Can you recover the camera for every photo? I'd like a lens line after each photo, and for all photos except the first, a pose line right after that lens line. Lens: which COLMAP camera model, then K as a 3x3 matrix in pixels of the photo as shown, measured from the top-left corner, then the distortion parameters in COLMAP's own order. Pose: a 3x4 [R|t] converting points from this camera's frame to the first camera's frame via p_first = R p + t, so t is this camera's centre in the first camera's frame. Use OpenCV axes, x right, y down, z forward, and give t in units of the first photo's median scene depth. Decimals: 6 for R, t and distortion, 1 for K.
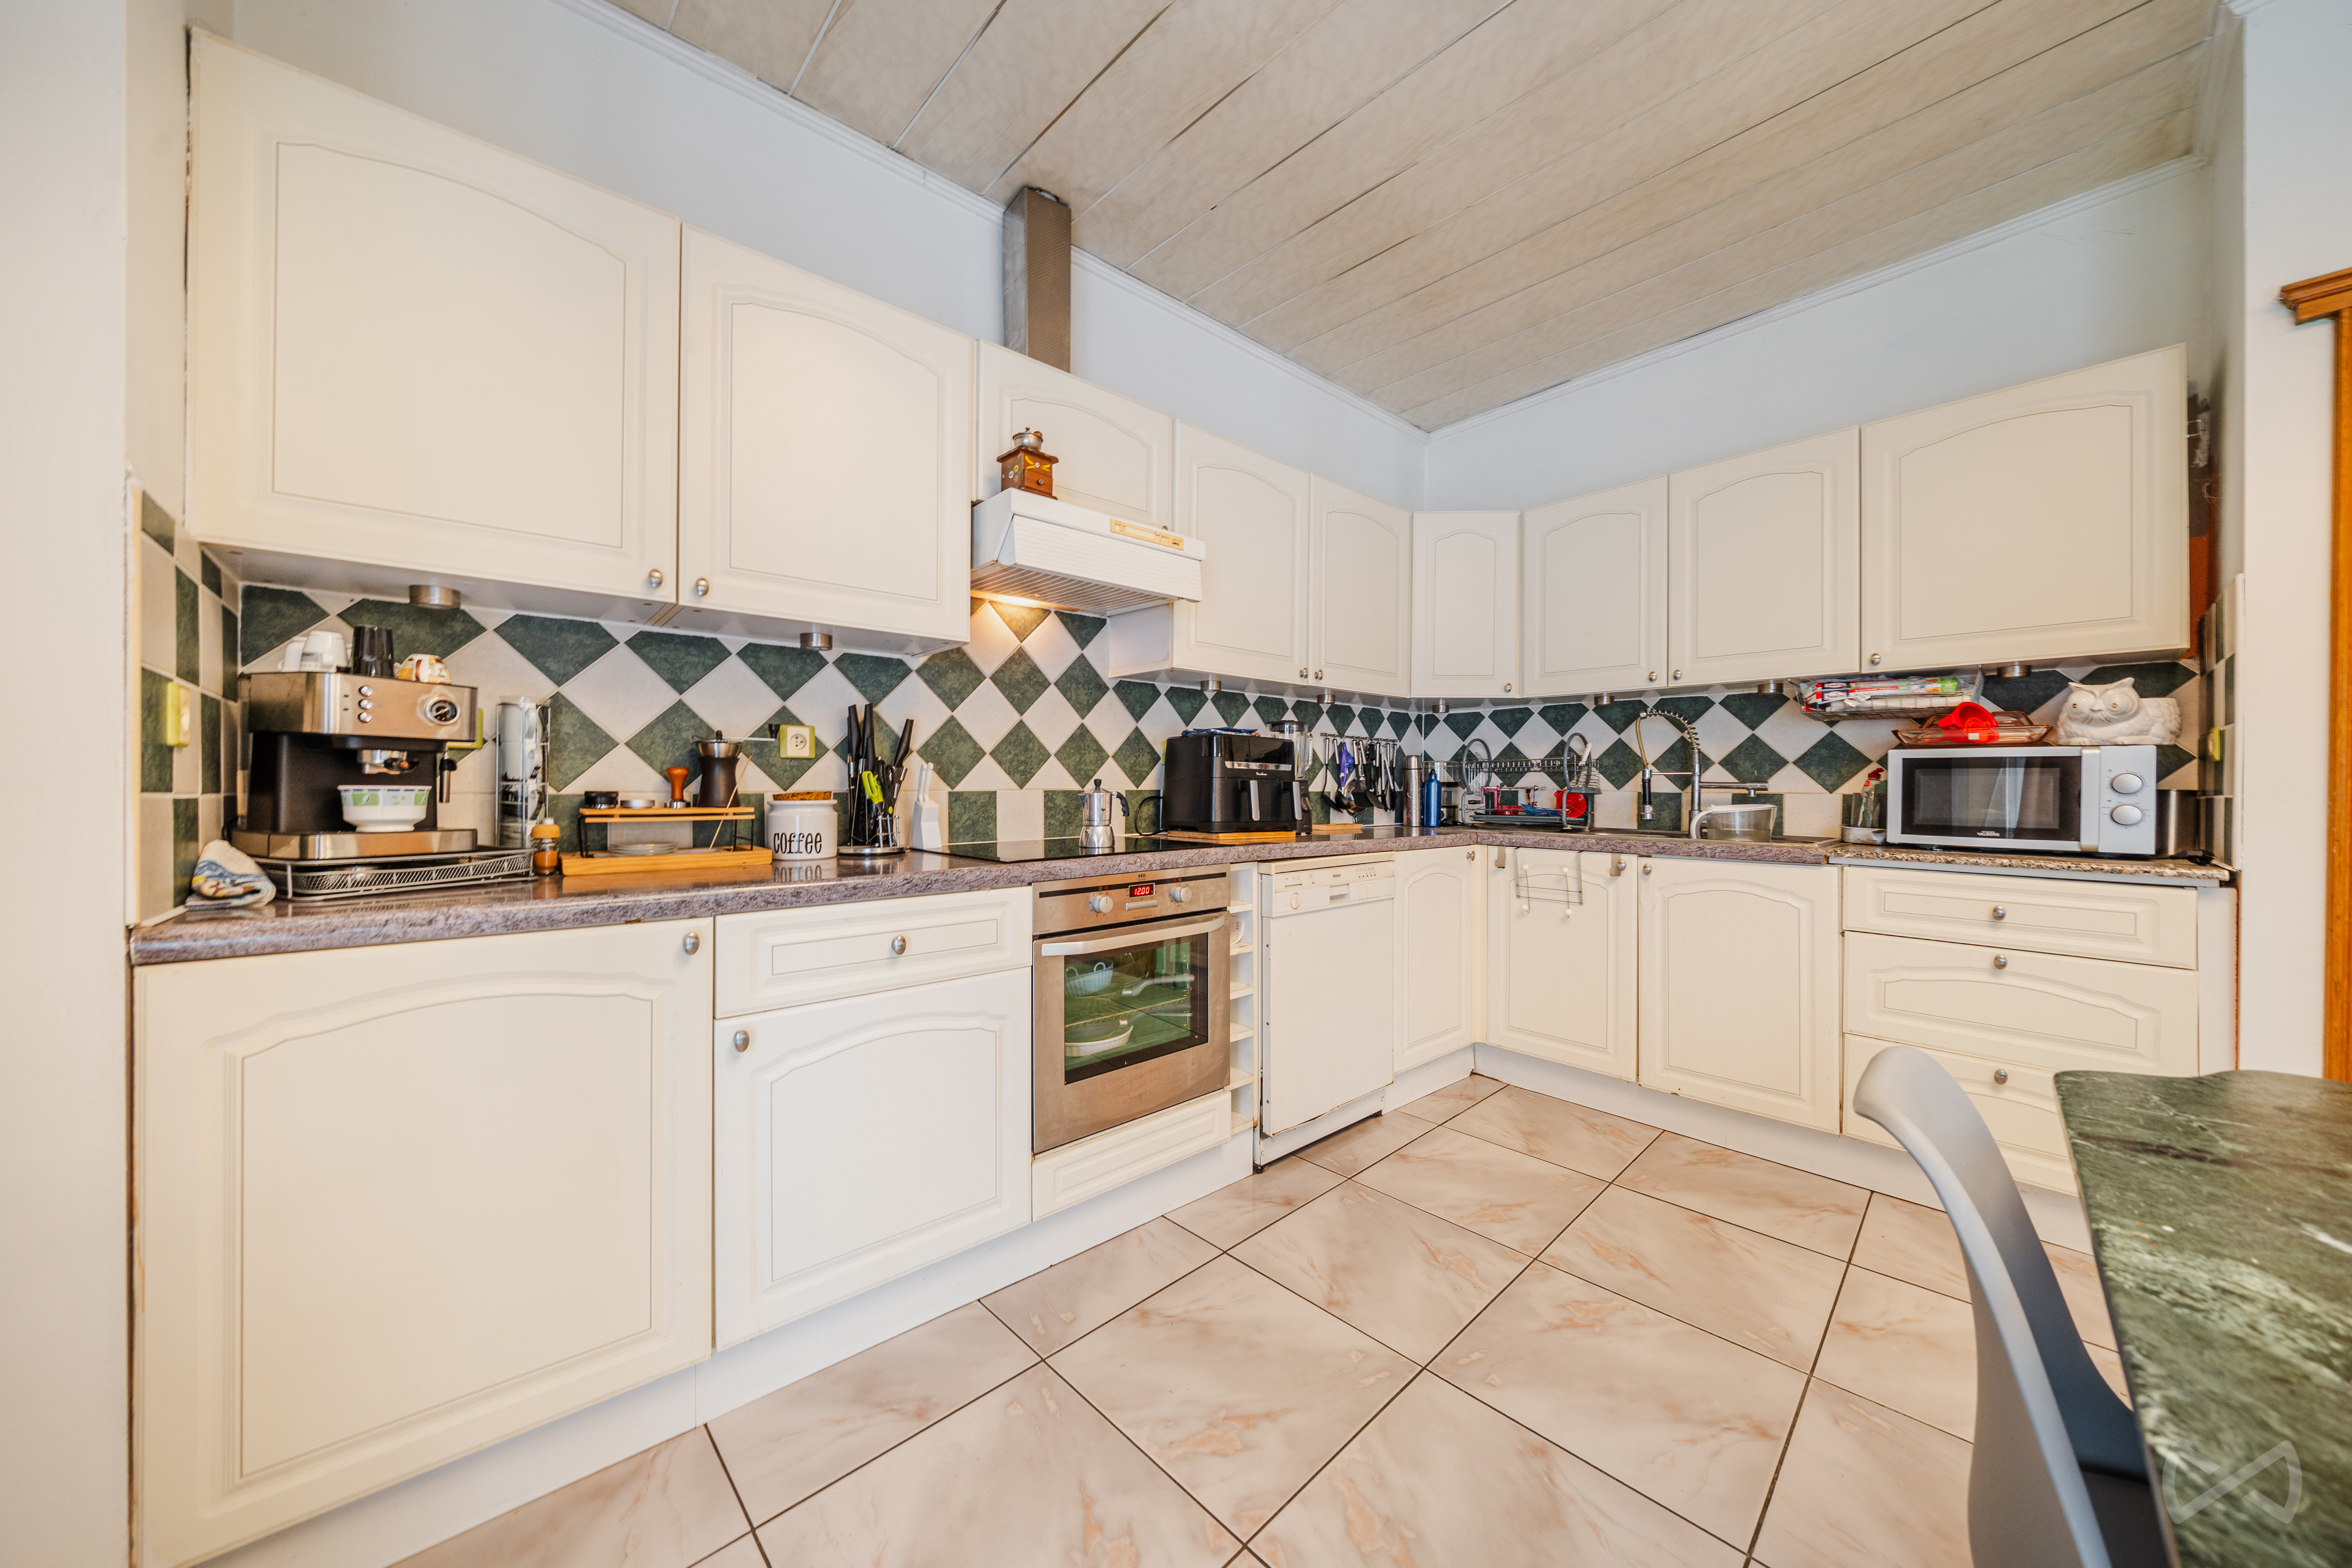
lens RADIAL K [[796.7, 0, 1163.8], [0, 796.7, 788.2], [0, 0, 1]] dist [-0.009145, 0.000062]
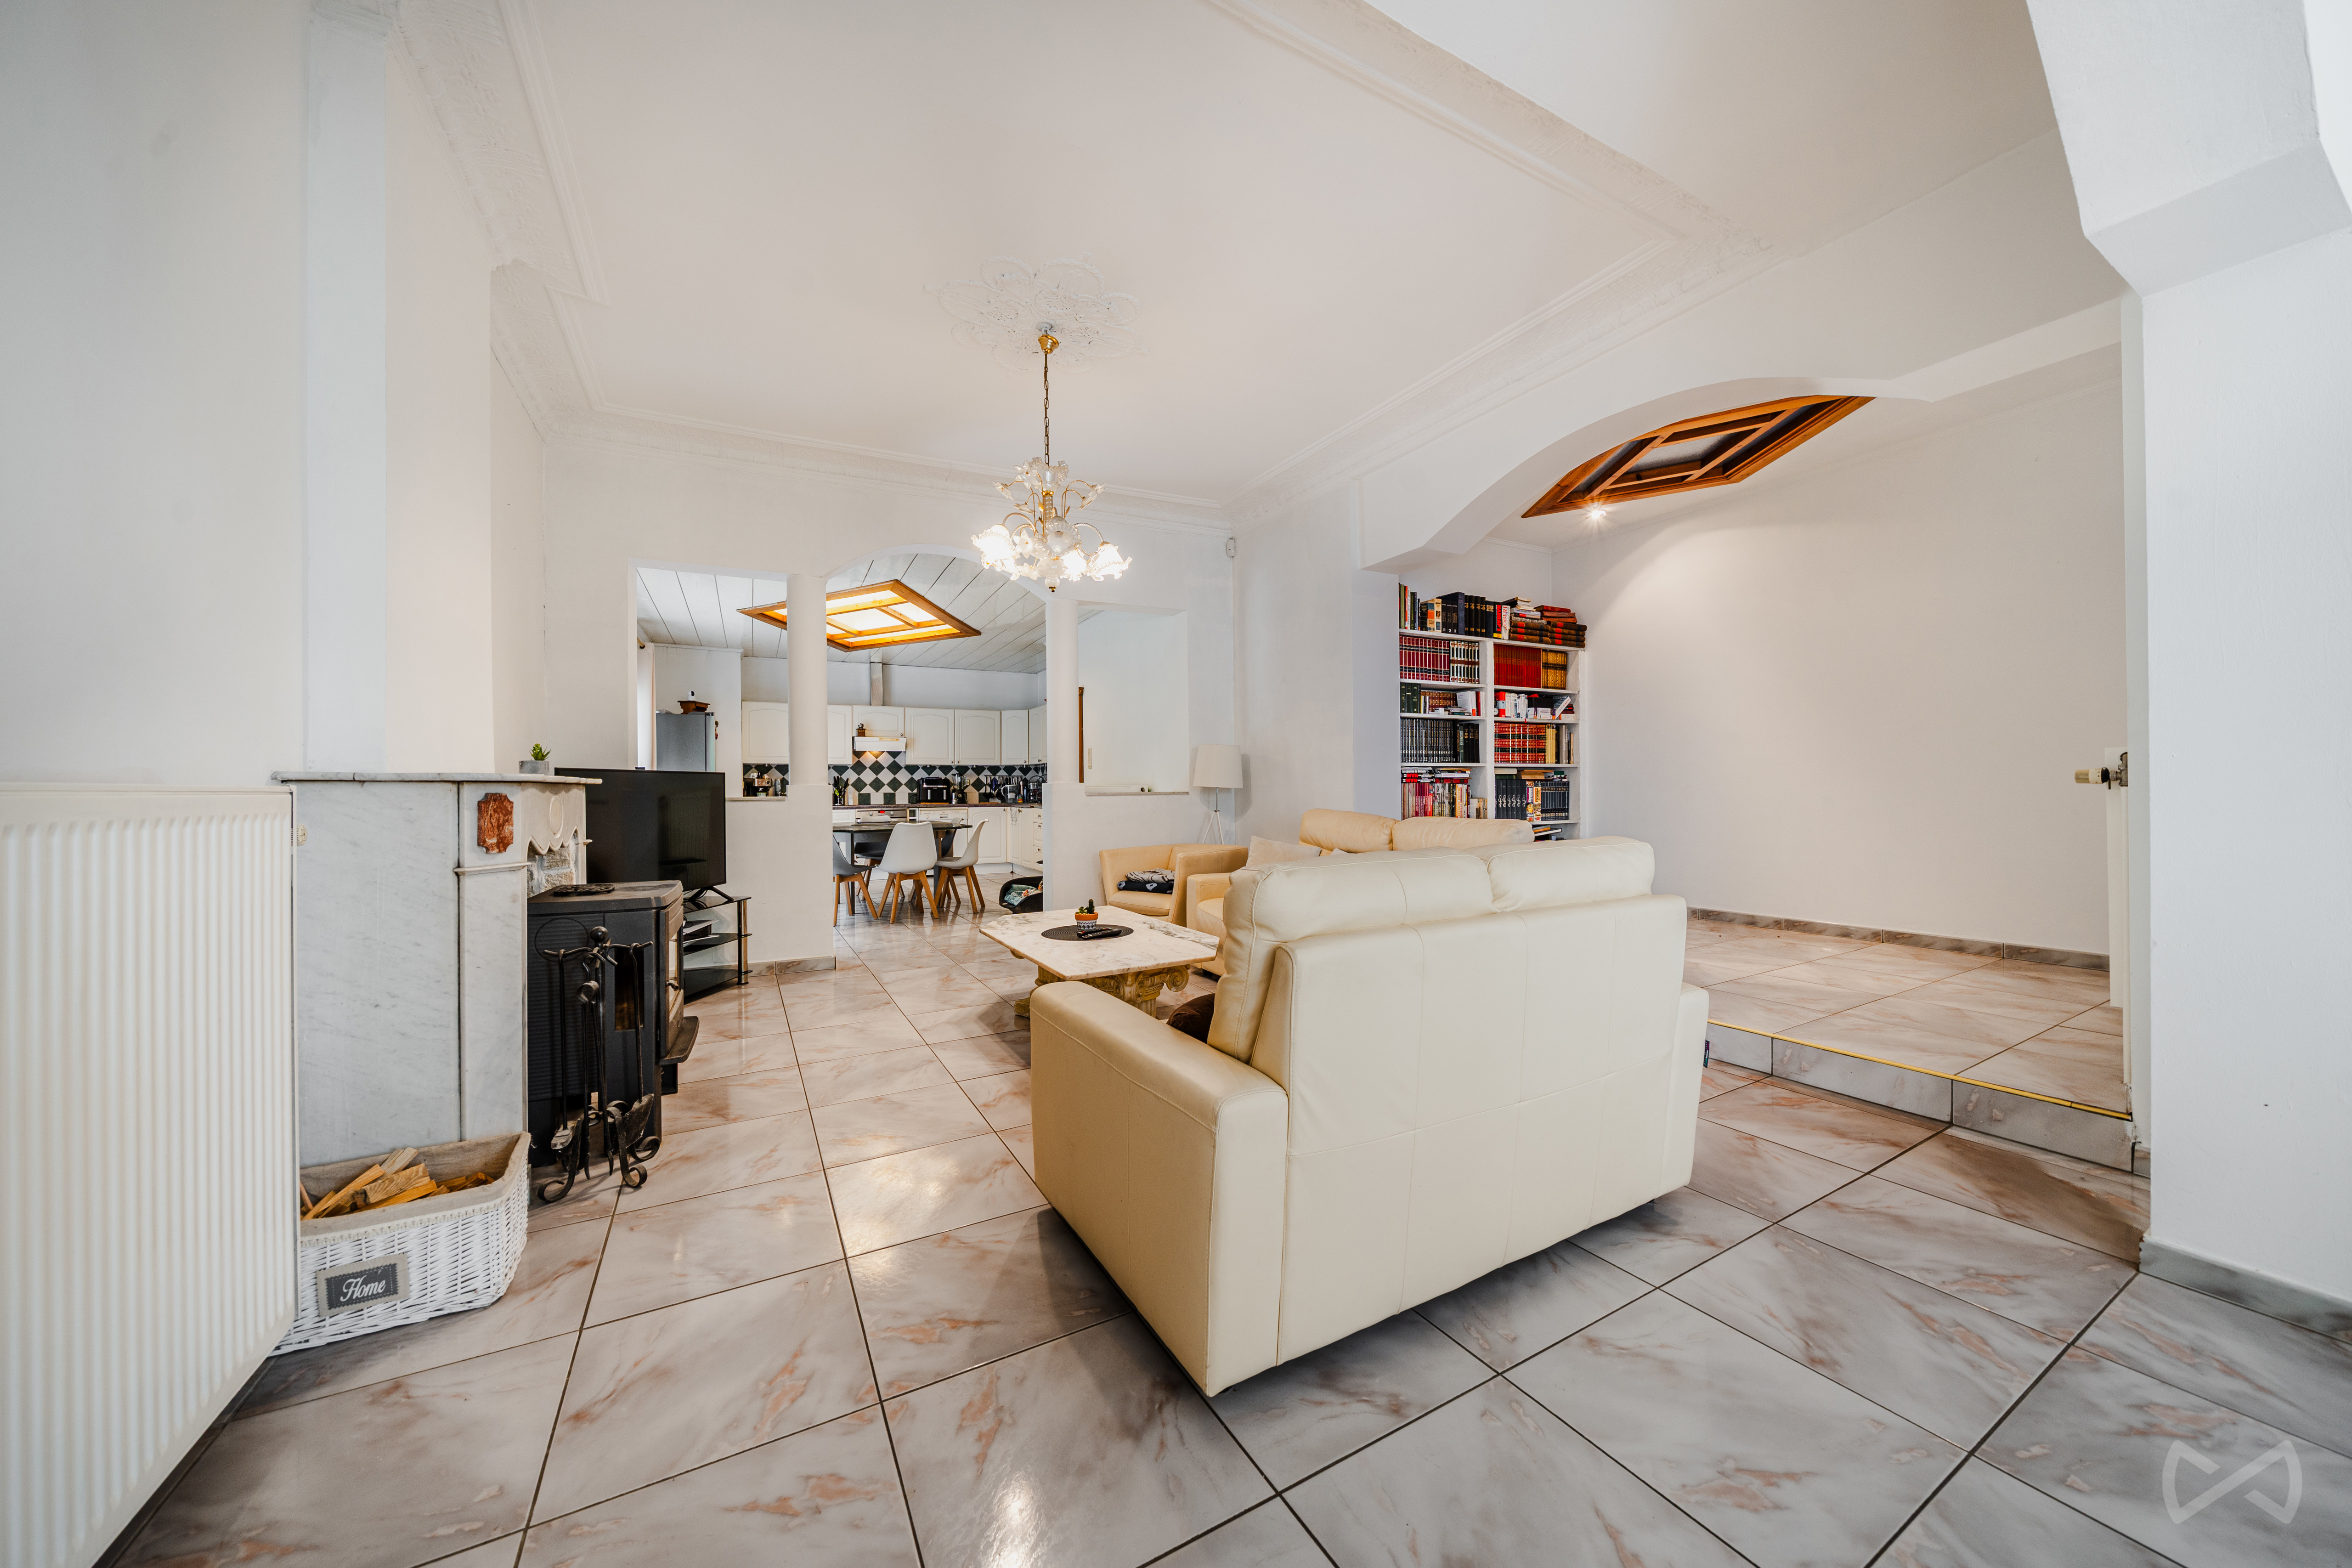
lens RADIAL K [[796.7, 0, 1187.2], [0, 796.7, 786.9], [0, 0, 1]] dist [-0.009145, 0.000062]
pose [[0.978024, -0.012899, -0.208091, 2.455294], [0.011168, 0.999893, -0.009489, 0.032942], [0.208191, 0.006956, 0.978063, -3.002174]]
